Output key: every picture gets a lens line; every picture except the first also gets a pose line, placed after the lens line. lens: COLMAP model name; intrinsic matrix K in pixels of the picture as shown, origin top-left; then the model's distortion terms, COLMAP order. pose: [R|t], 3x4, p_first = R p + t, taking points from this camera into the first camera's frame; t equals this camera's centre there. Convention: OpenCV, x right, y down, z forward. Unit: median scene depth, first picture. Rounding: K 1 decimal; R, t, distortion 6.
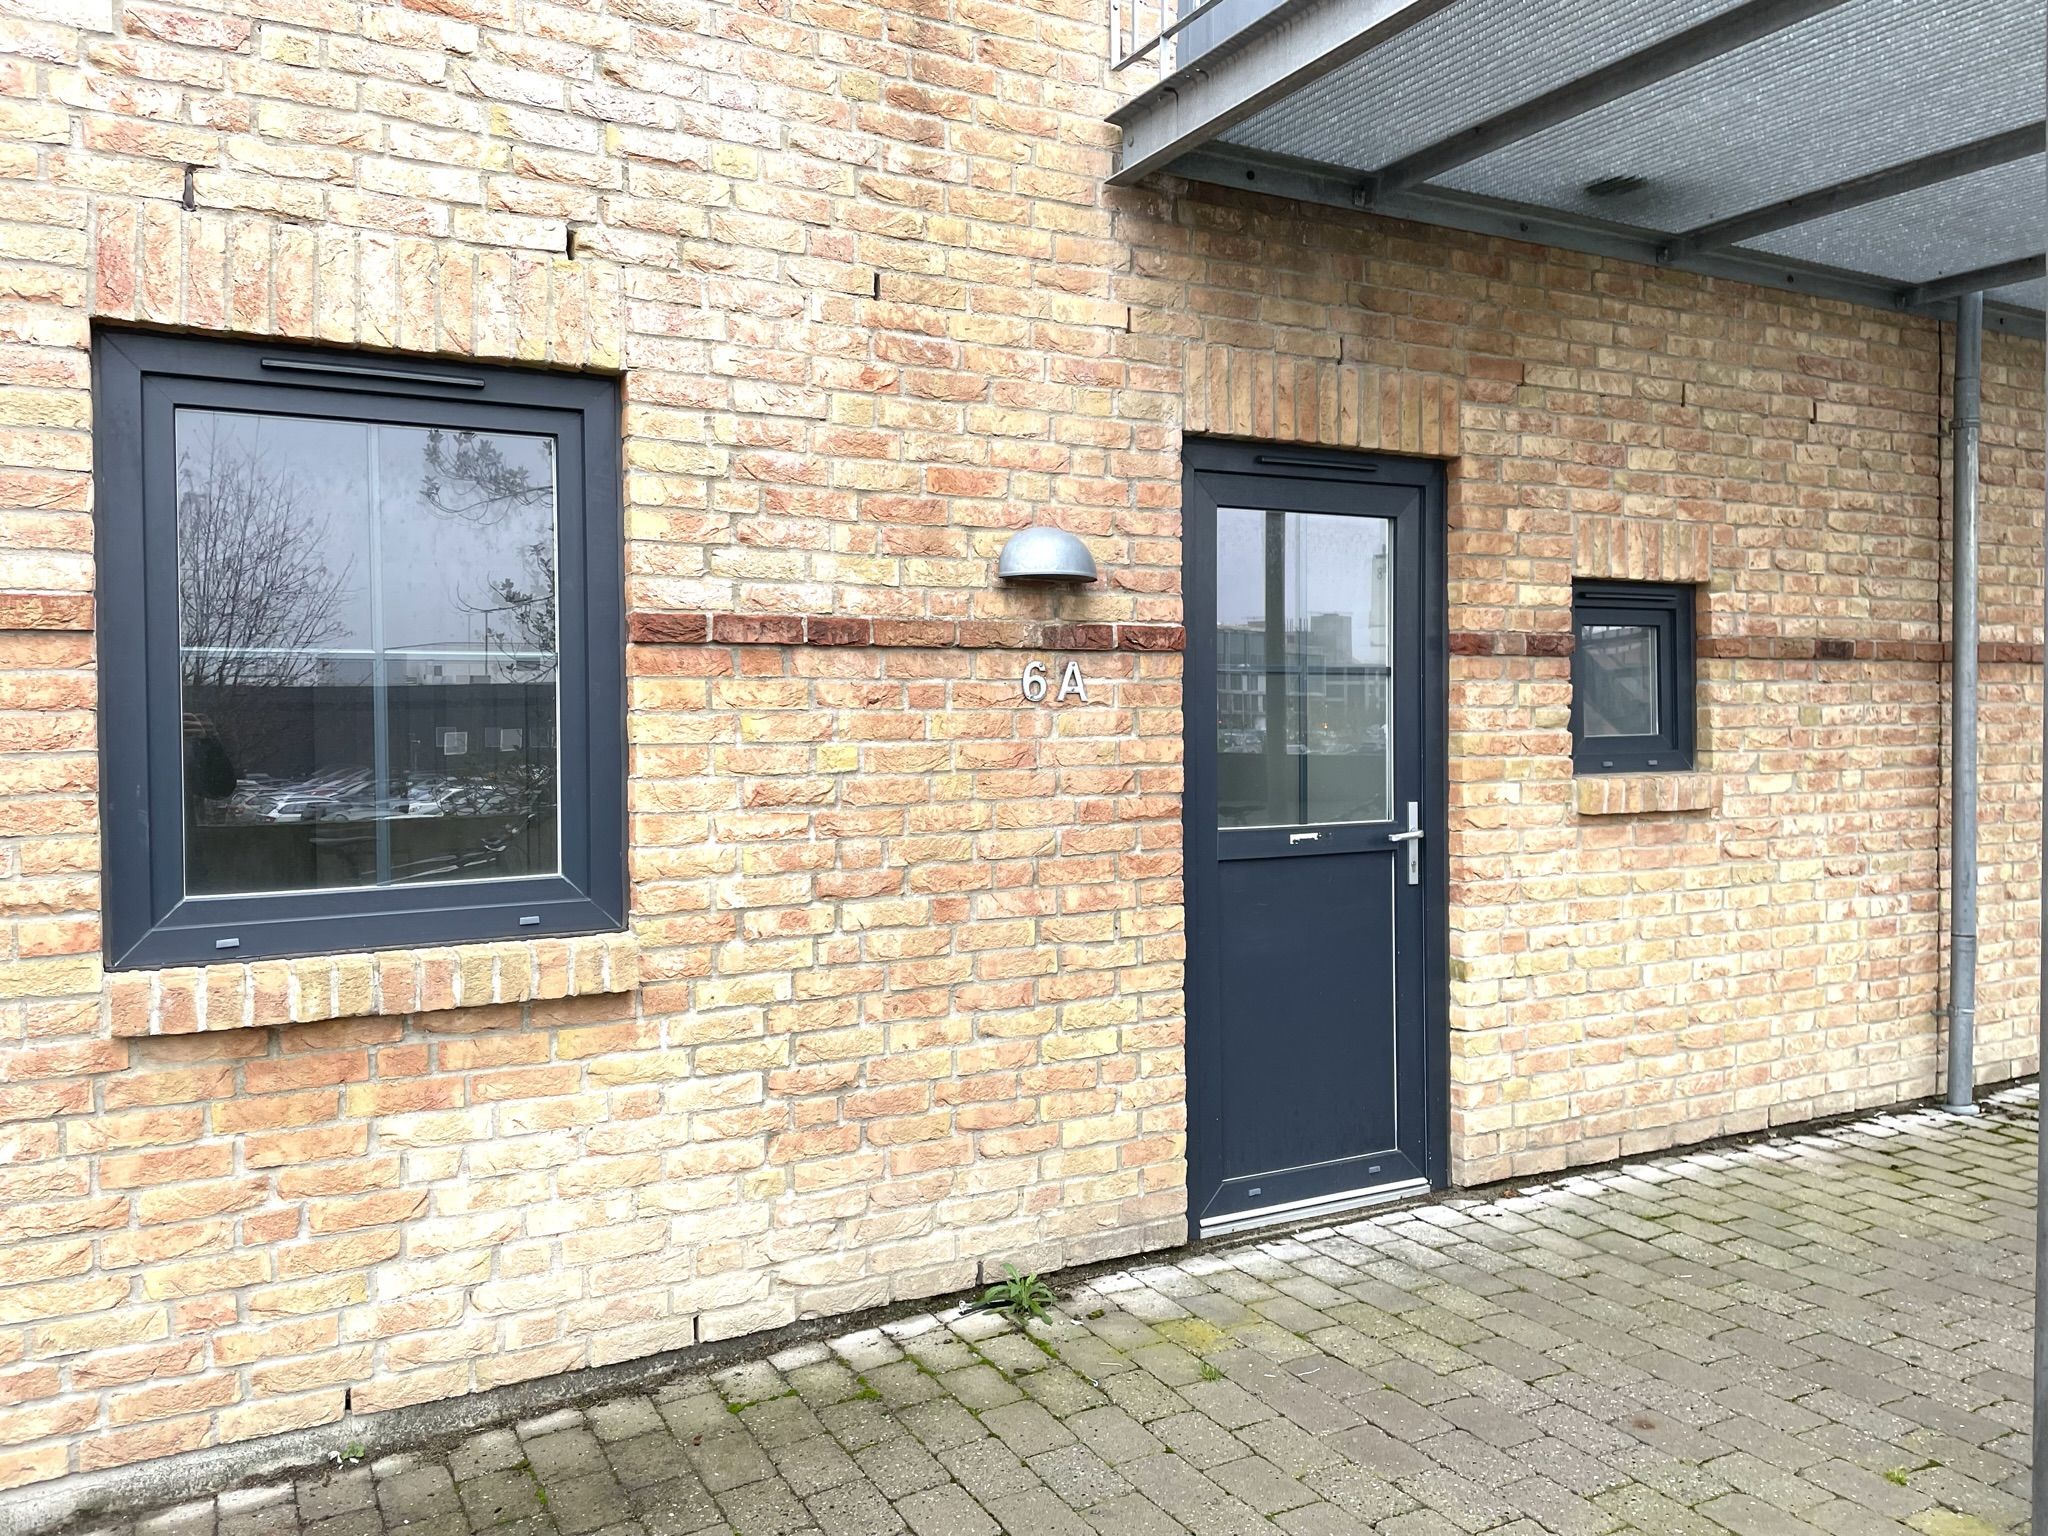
lens RADIAL K [[1555.1, 0, 1006.7], [0, 1555.1, 761.1], [0, 0, 1]] dist [0.062396, -0.067073]
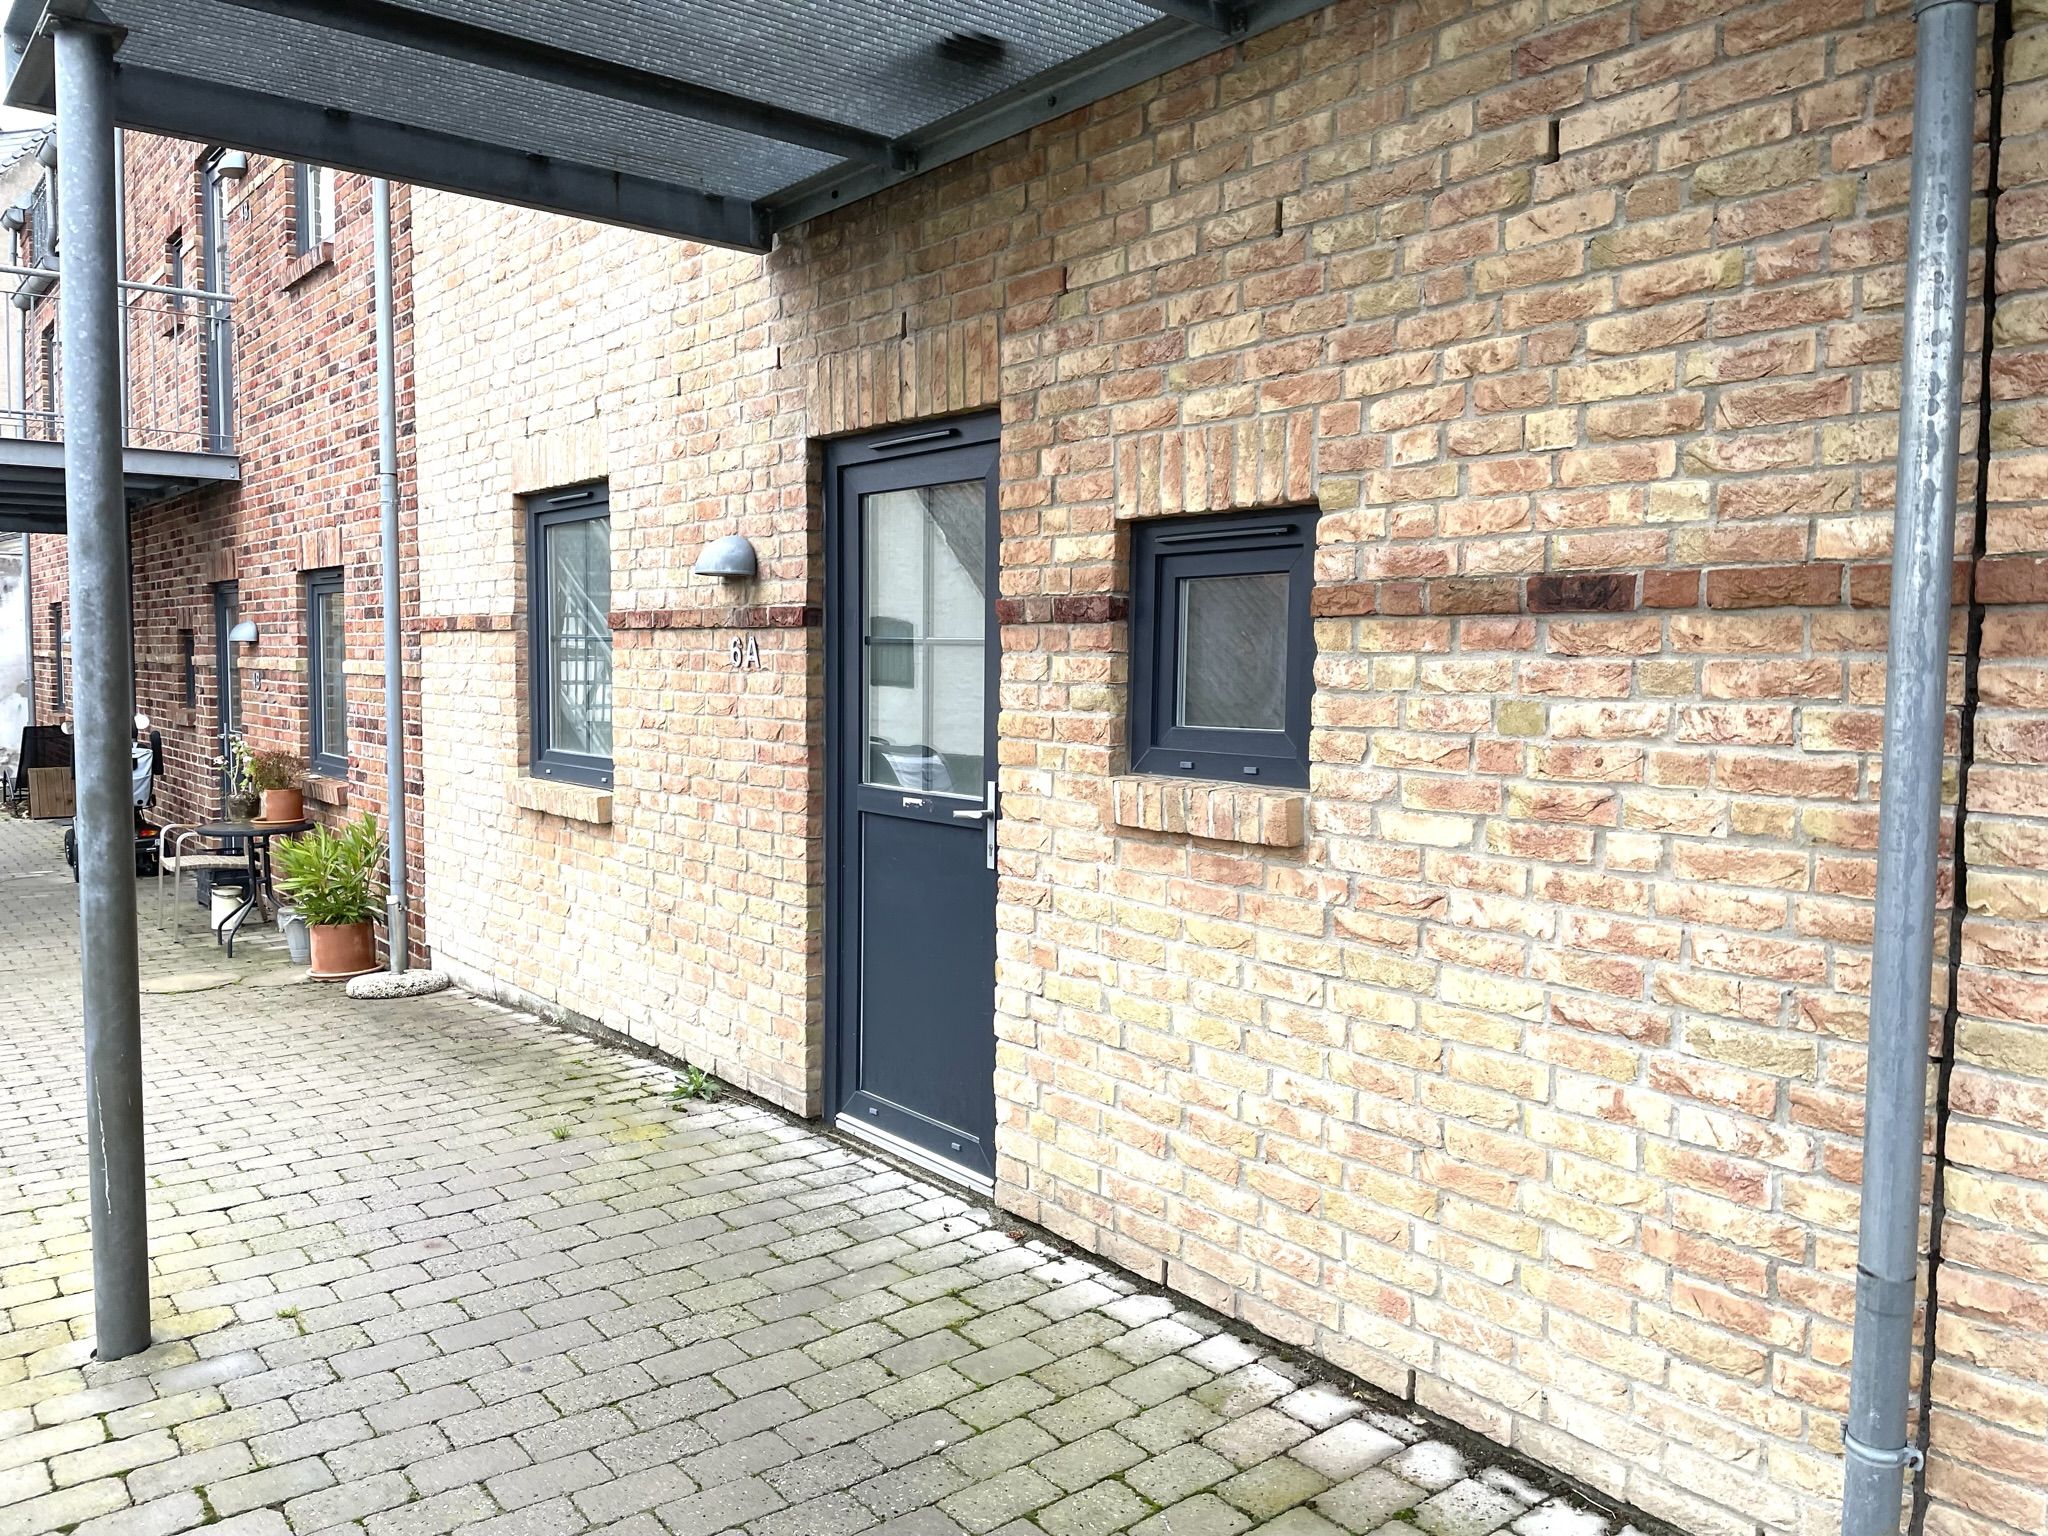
lens RADIAL K [[1555.1, 0, 1042.4], [0, 1555.1, 769.7], [0, 0, 1]] dist [0.062396, -0.067073]
pose [[0.175753, 0.084261, -0.980822, 1.113674], [-0.035036, 0.996234, 0.079306, -0.052731], [0.983811, 0.020426, 0.178043, 0.816387]]
